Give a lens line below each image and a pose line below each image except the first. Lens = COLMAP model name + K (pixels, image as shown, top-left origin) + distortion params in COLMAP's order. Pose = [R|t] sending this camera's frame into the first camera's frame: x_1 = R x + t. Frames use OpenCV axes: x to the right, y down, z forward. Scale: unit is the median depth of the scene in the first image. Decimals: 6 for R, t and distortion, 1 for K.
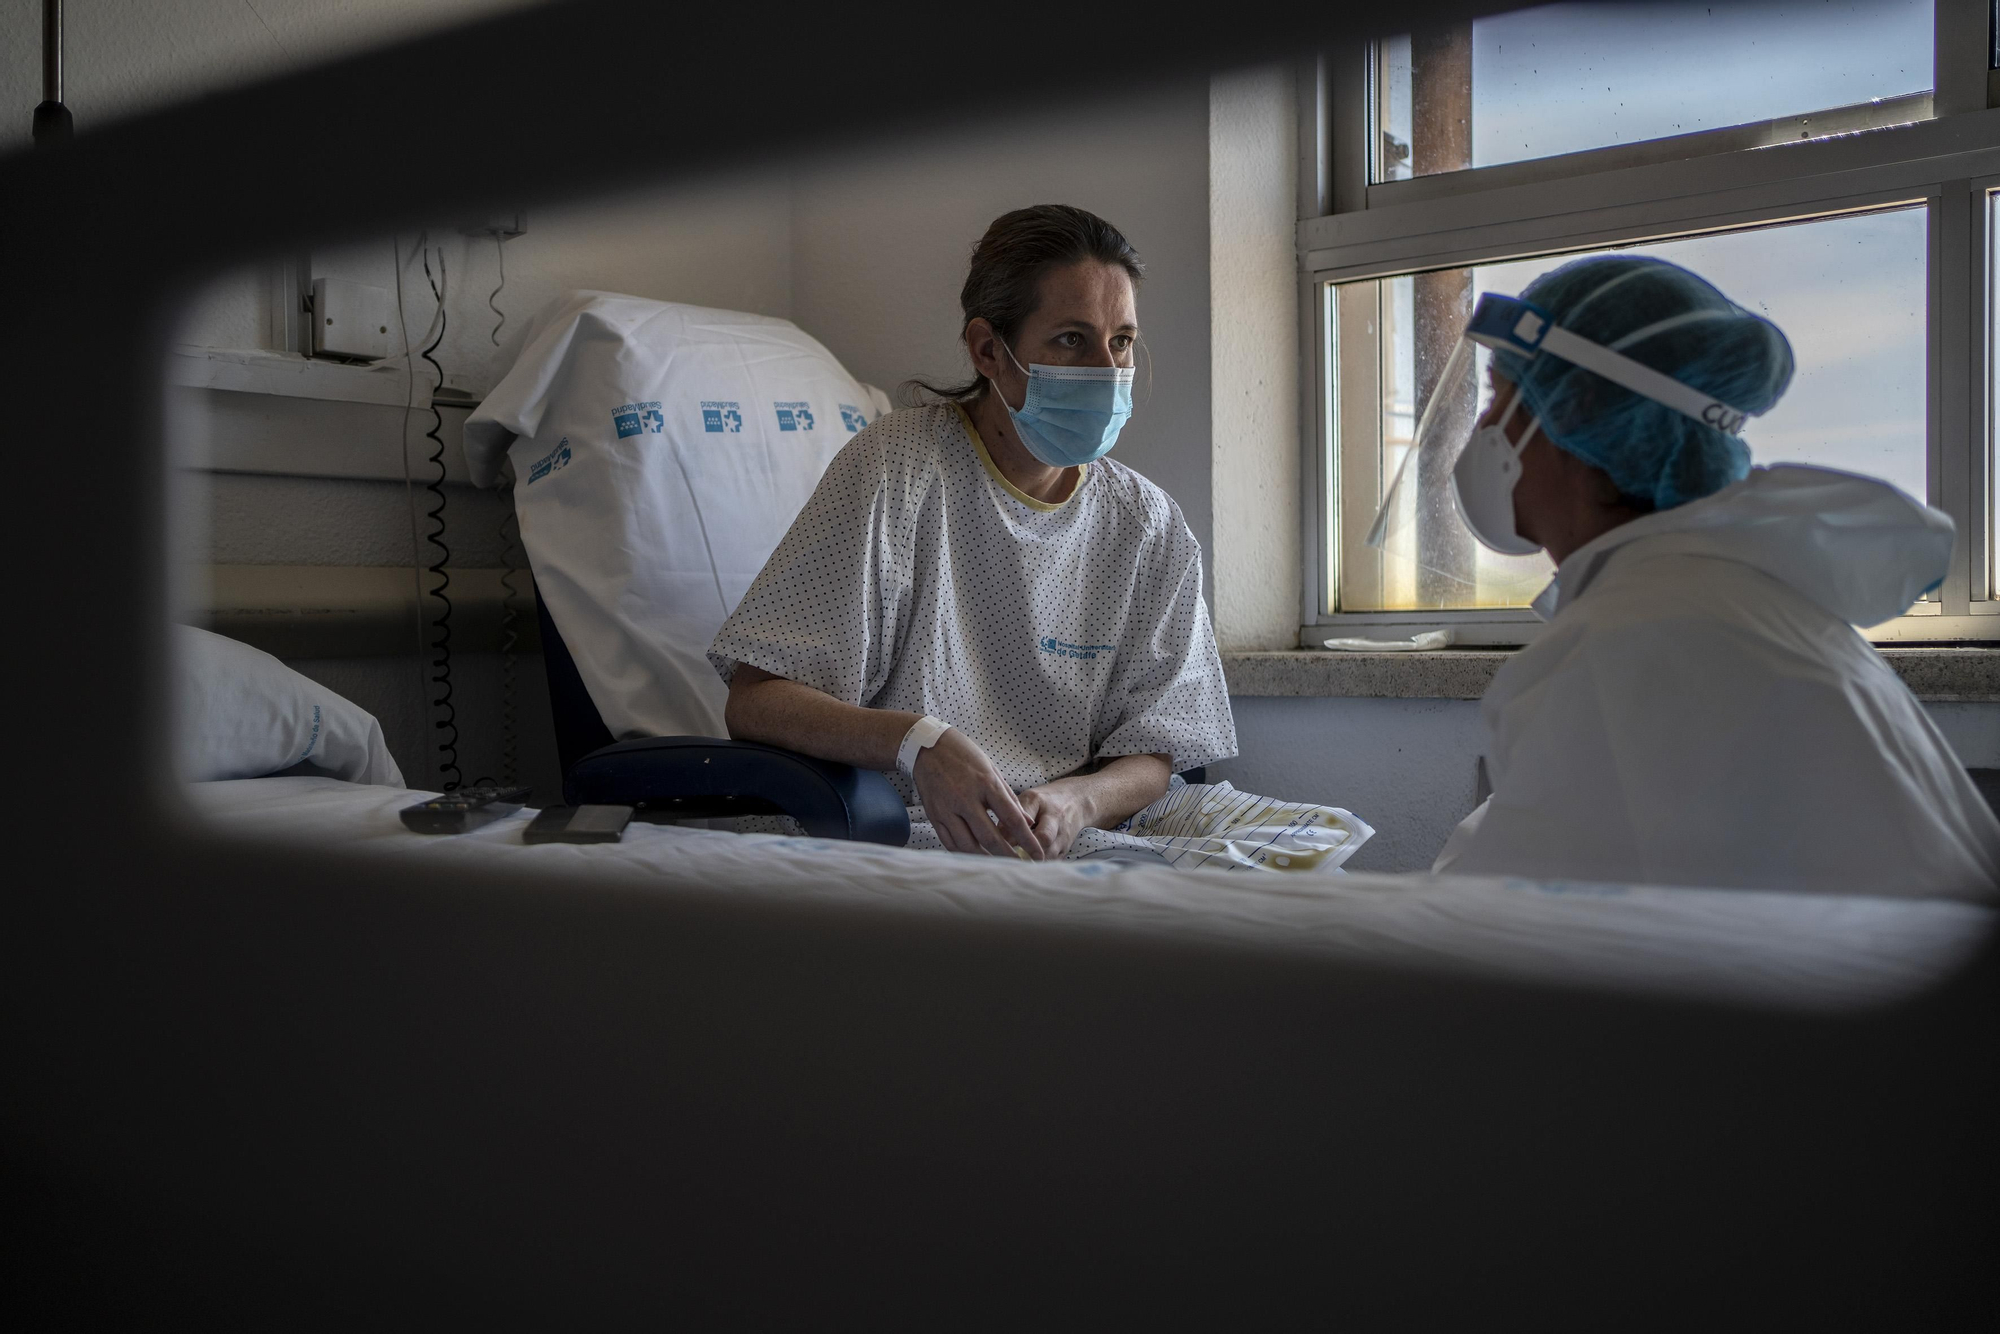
lens RADIAL K [[1975.5, 0, 997.3], [0, 1975.5, 666.6], [0, 0, 1]] dist [-0.001383, 0.000000]
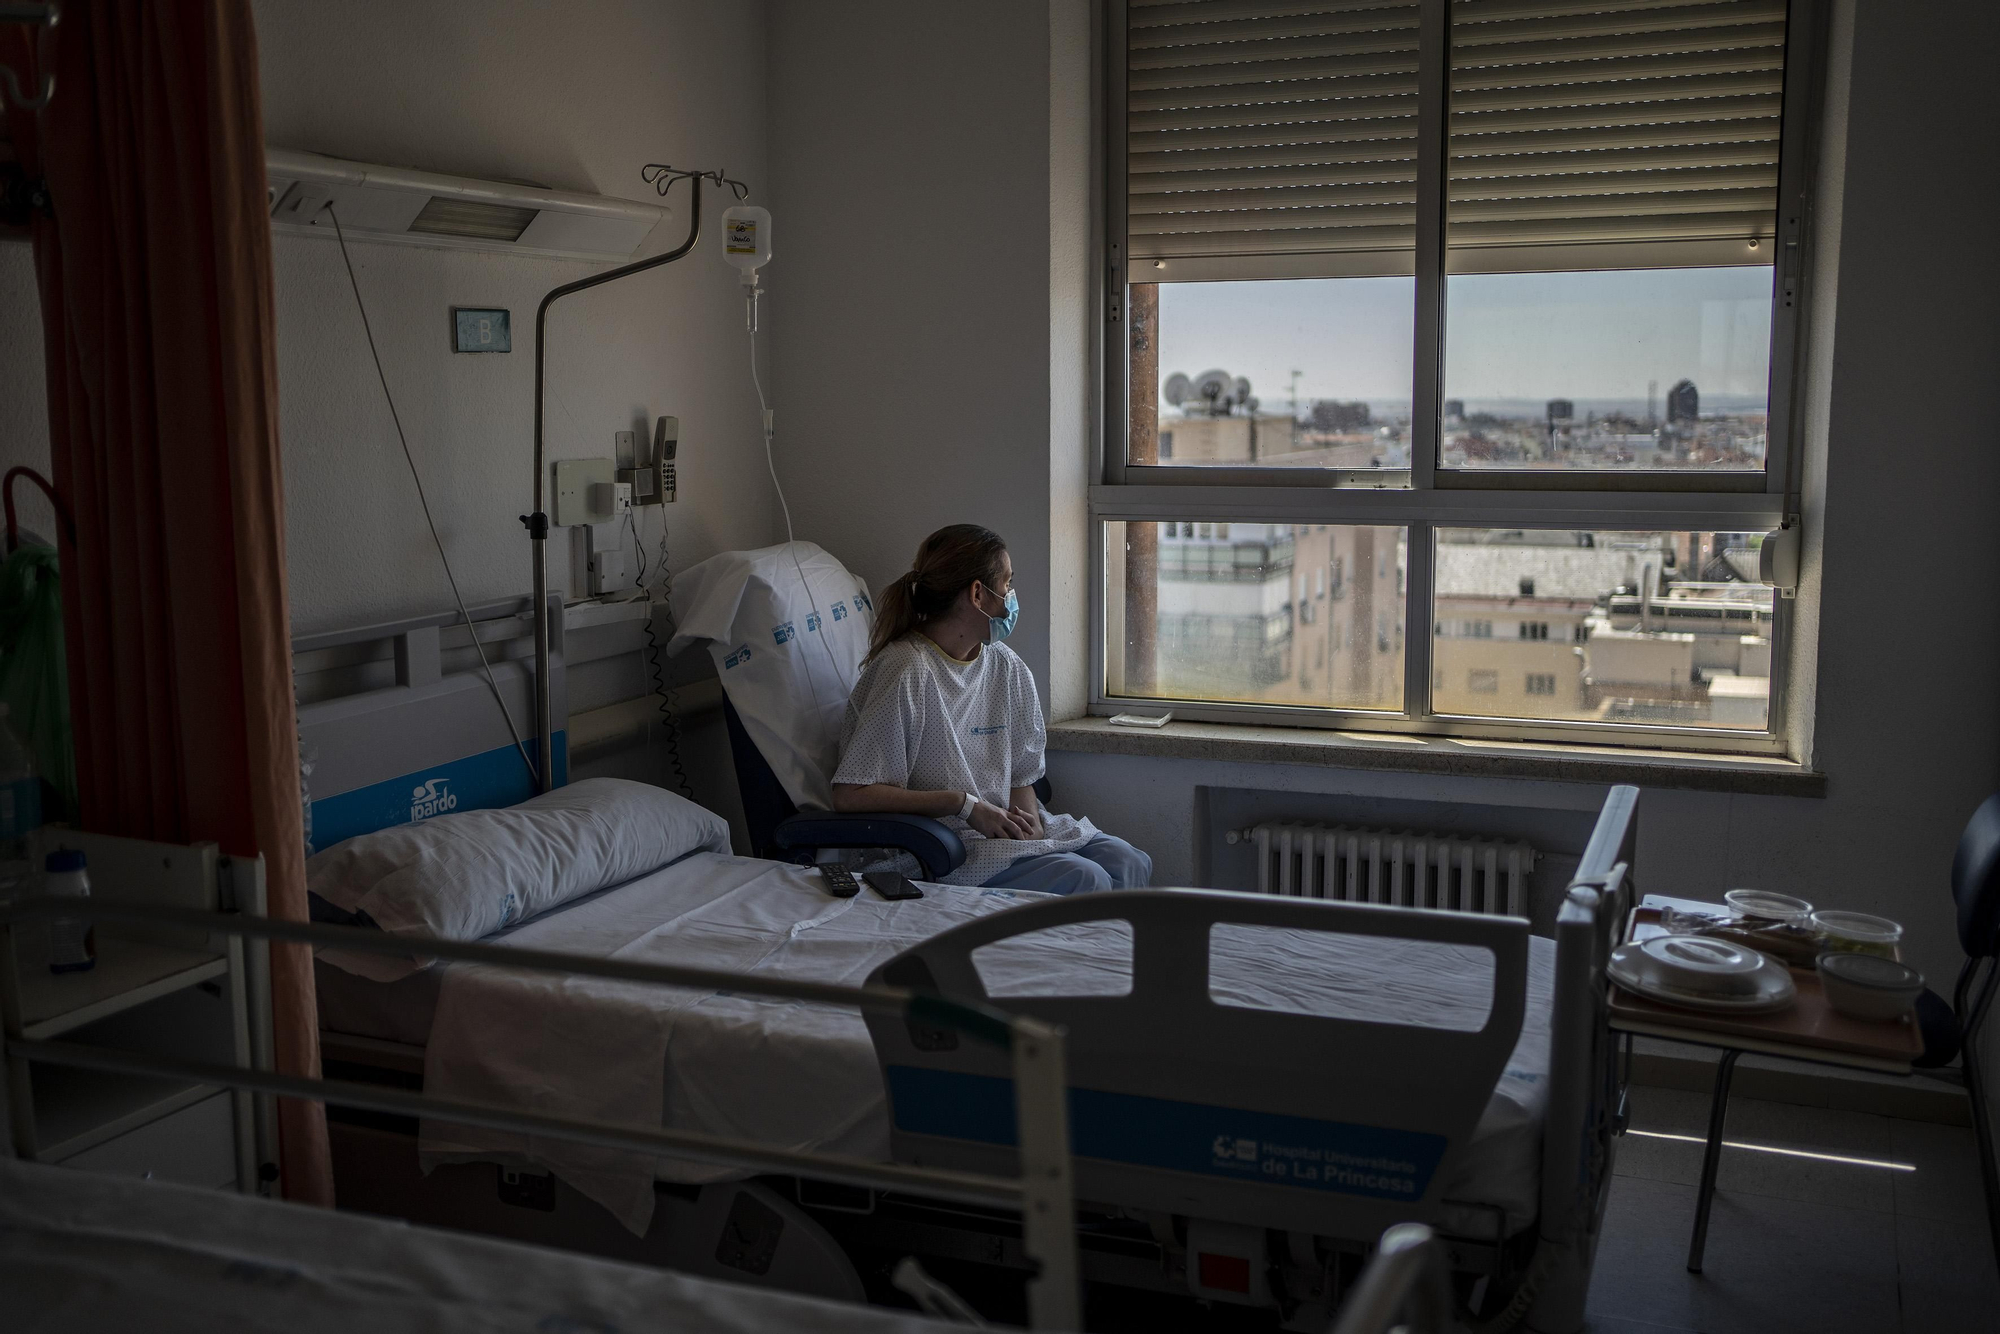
lens RADIAL K [[1975.5, 0, 1000.1], [0, 1975.5, 667.2], [0, 0, 1]] dist [-0.001383, 0.000000]
pose [[0.959022, -0.033558, 0.281337, -0.514374], [0.000351, 0.993101, 0.117260, -0.312673], [-0.283331, -0.112356, 0.952418, -0.852690]]
